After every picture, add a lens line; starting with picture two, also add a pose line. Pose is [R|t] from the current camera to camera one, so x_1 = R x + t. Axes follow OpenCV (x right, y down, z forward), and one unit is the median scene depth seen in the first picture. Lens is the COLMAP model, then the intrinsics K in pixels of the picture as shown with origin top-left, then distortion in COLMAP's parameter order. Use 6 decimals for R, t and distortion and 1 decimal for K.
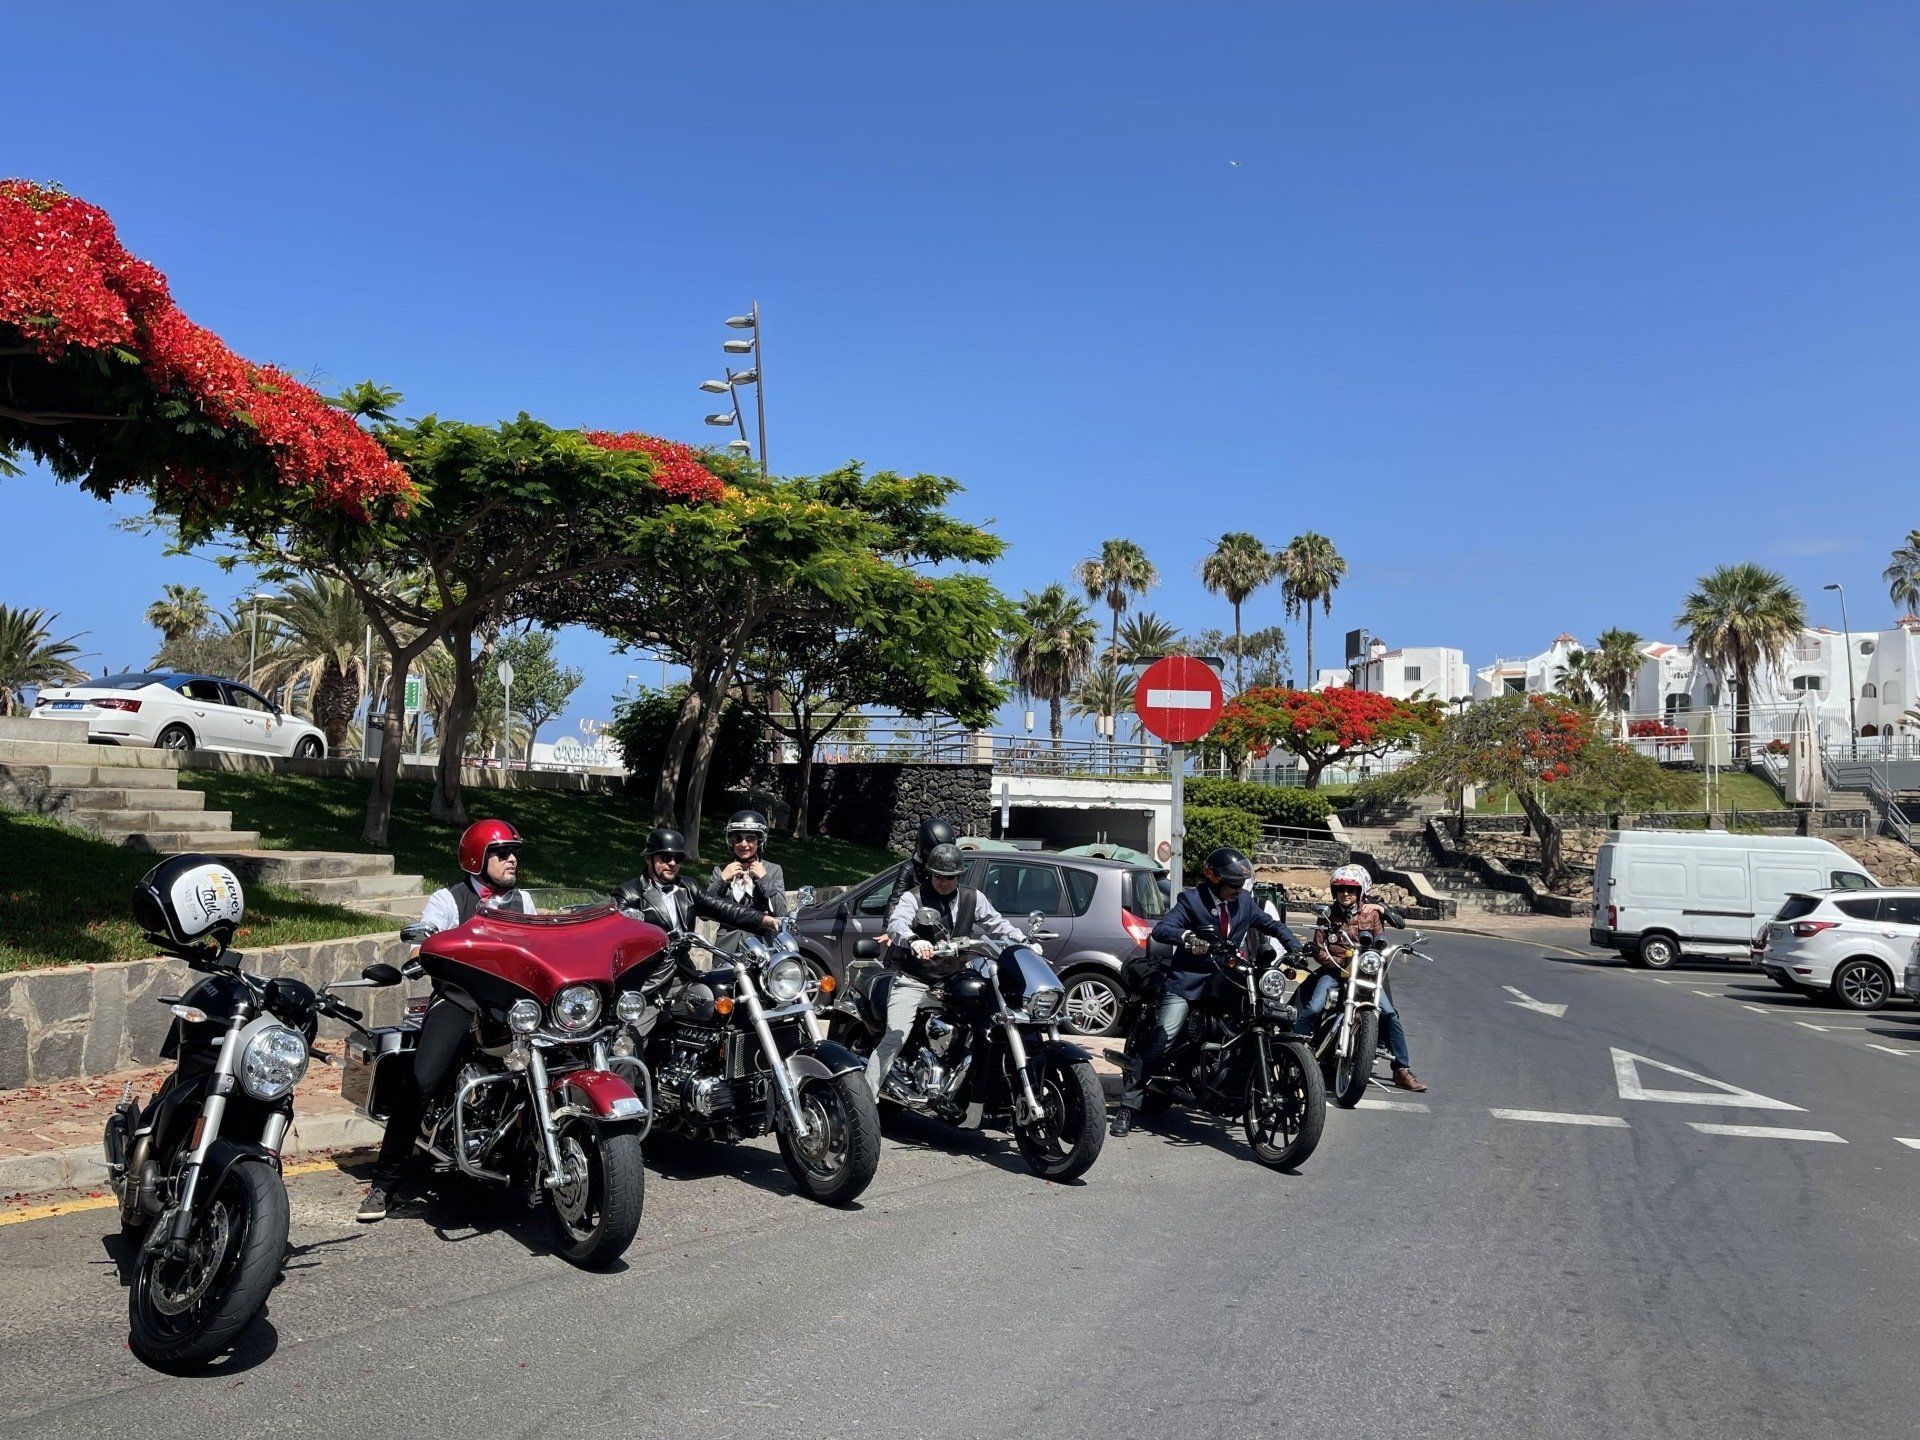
lens RADIAL K [[1448.8, 0, 977.1], [0, 1448.8, 736.9], [0, 0, 1]] dist [0.066088, -0.088291]
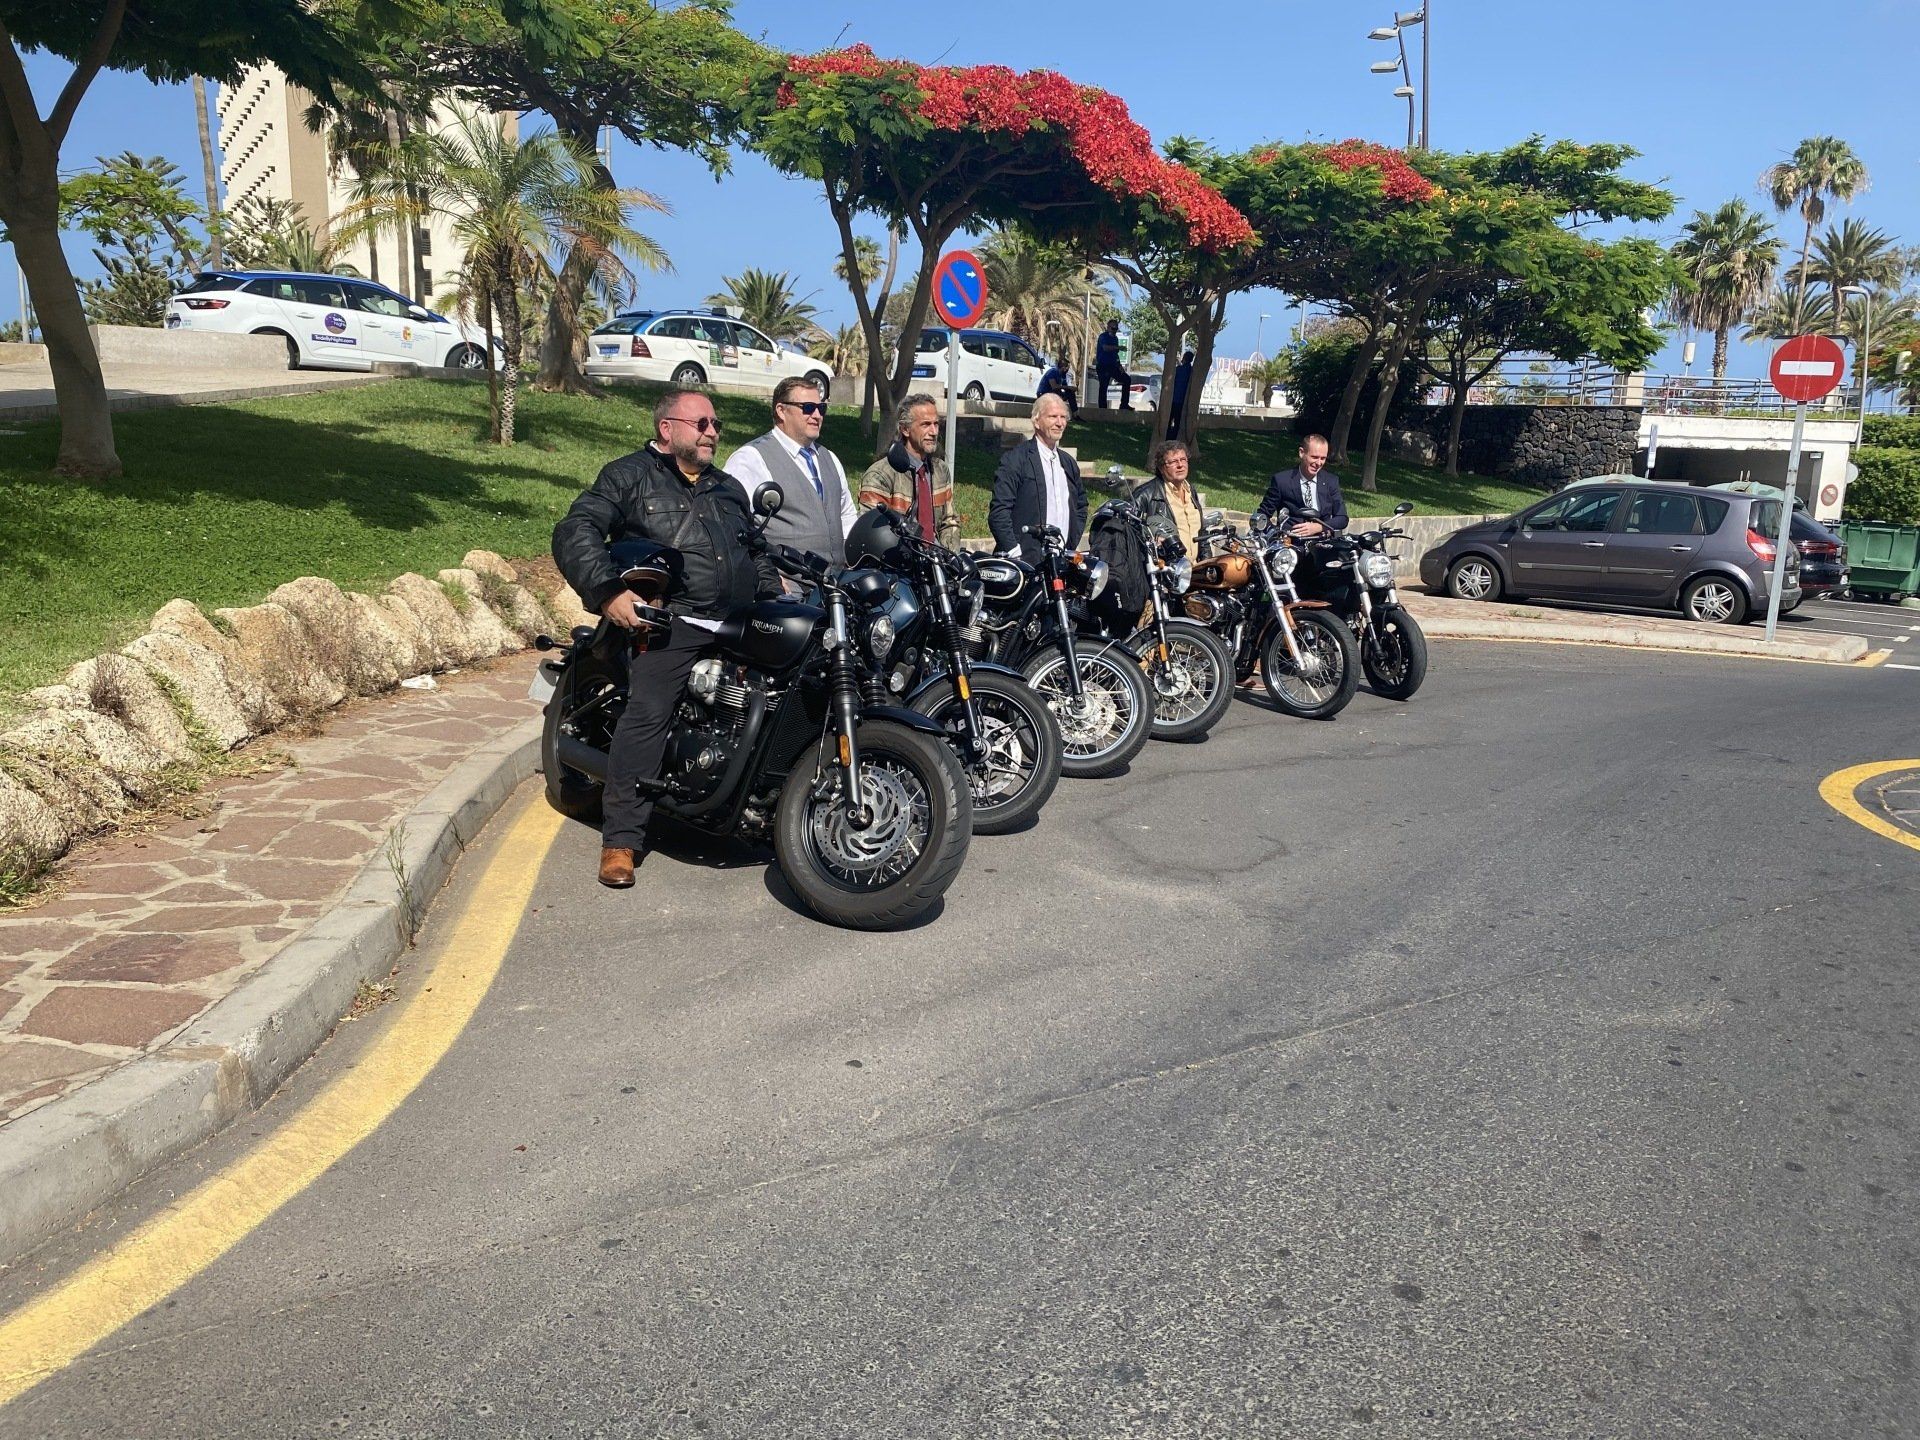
lens RADIAL K [[1463.2, 0, 960.0], [0, 1463.2, 720.0], [0, 0, 1]] dist [0.003315, 0.002733]
pose [[0.915642, 0.082059, -0.393530, -0.006689], [0.011834, 0.973017, 0.230428, -0.011200], [0.401821, -0.215647, 0.889964, -0.216655]]
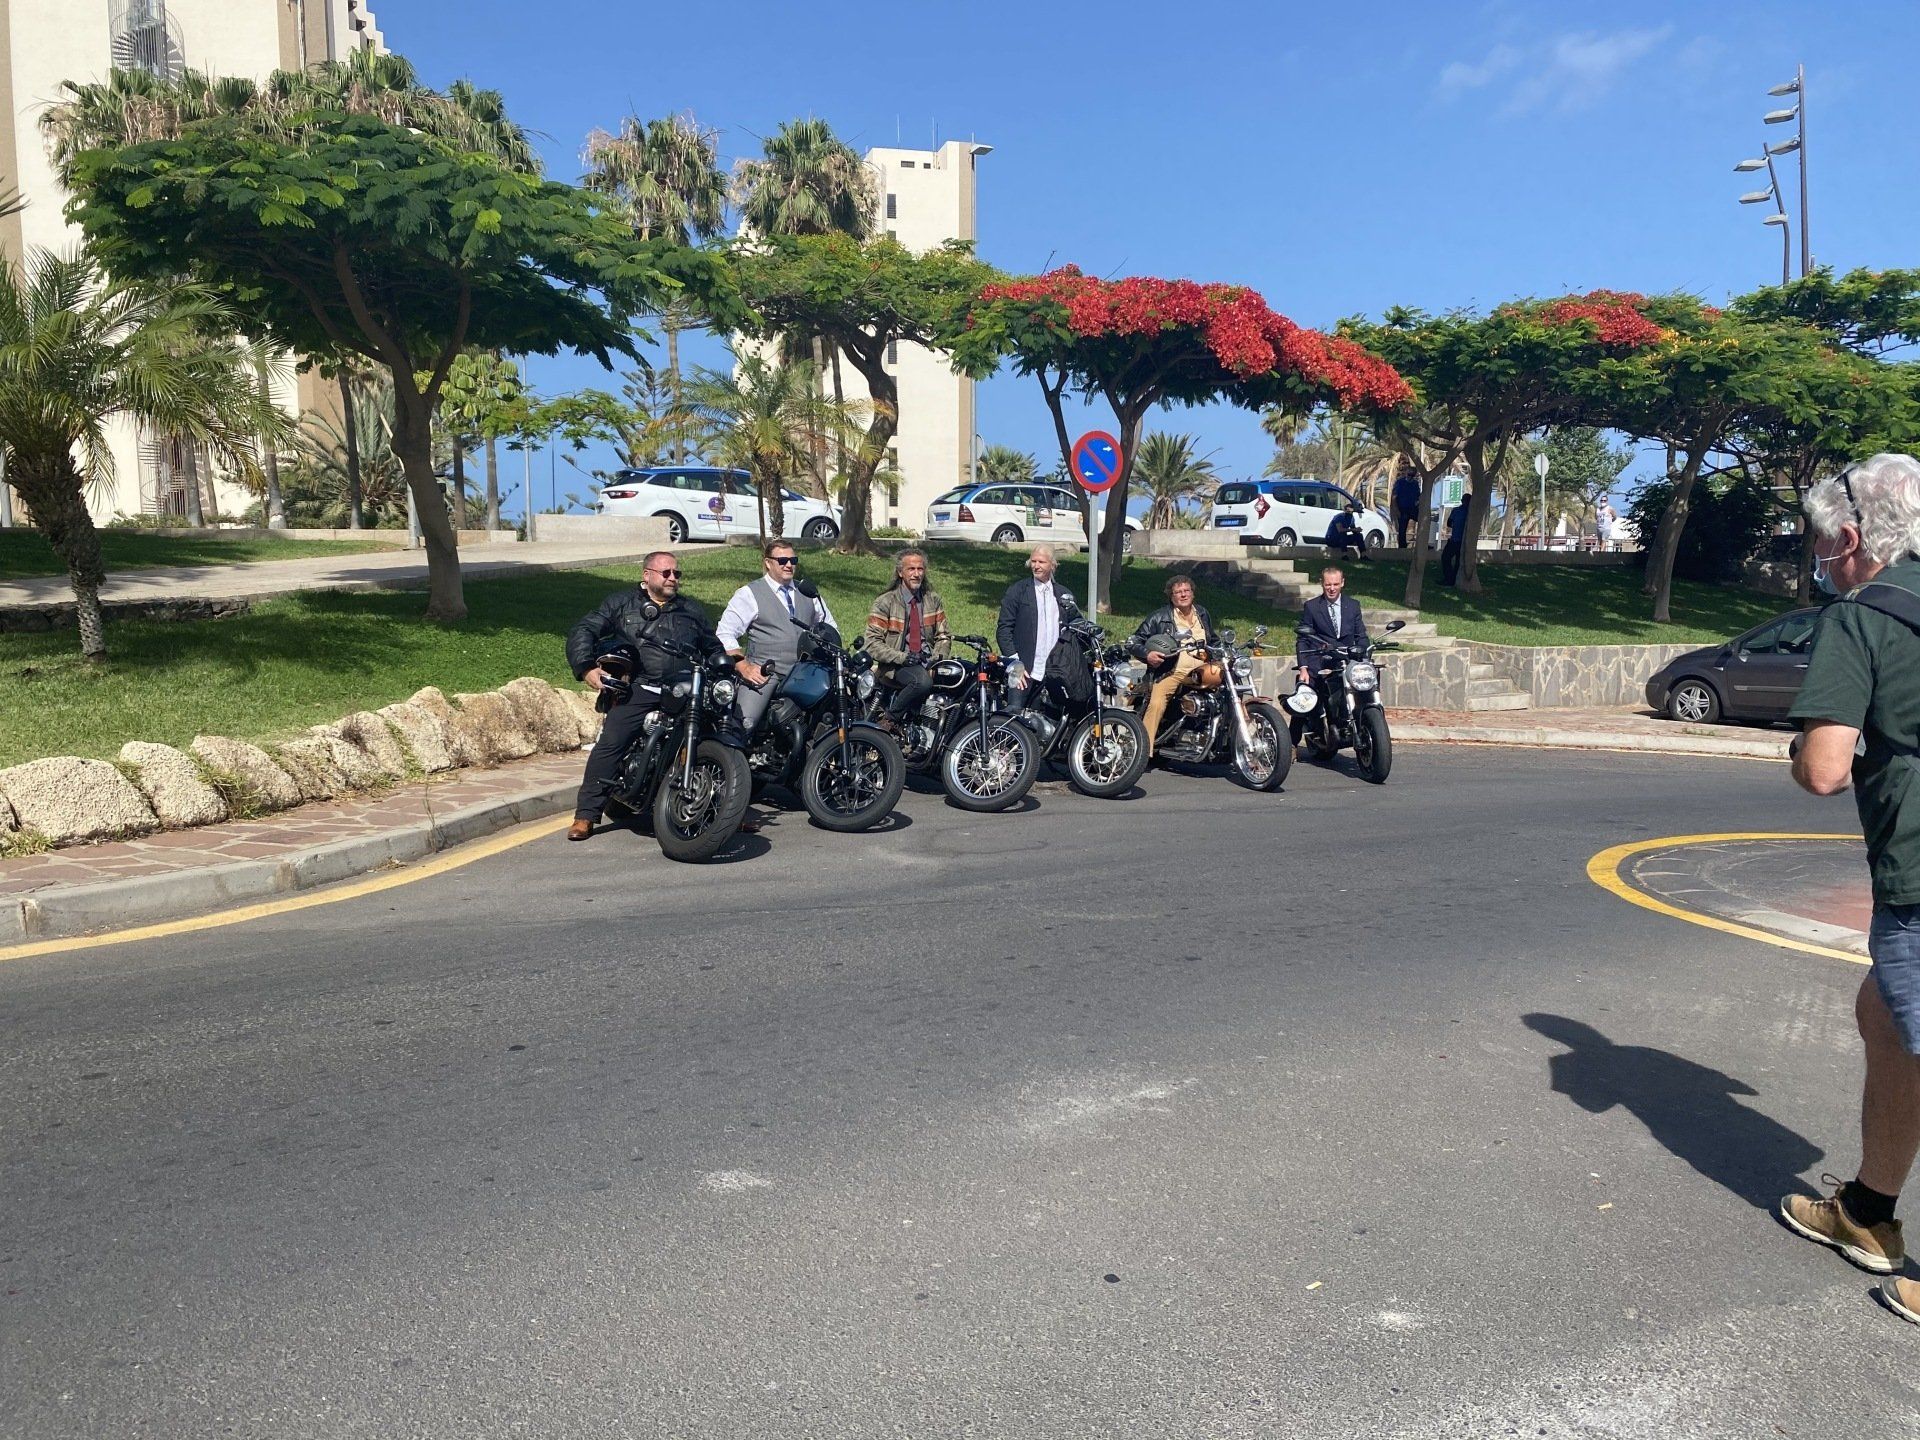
lens RADIAL K [[1448.8, 0, 977.1], [0, 1448.8, 736.9], [0, 0, 1]] dist [0.066088, -0.088291]
pose [[0.760395, 0.049383, -0.647580, 0.129255], [0.049090, 0.989882, 0.133128, -0.008410], [0.647603, -0.133020, 0.750278, -0.246619]]
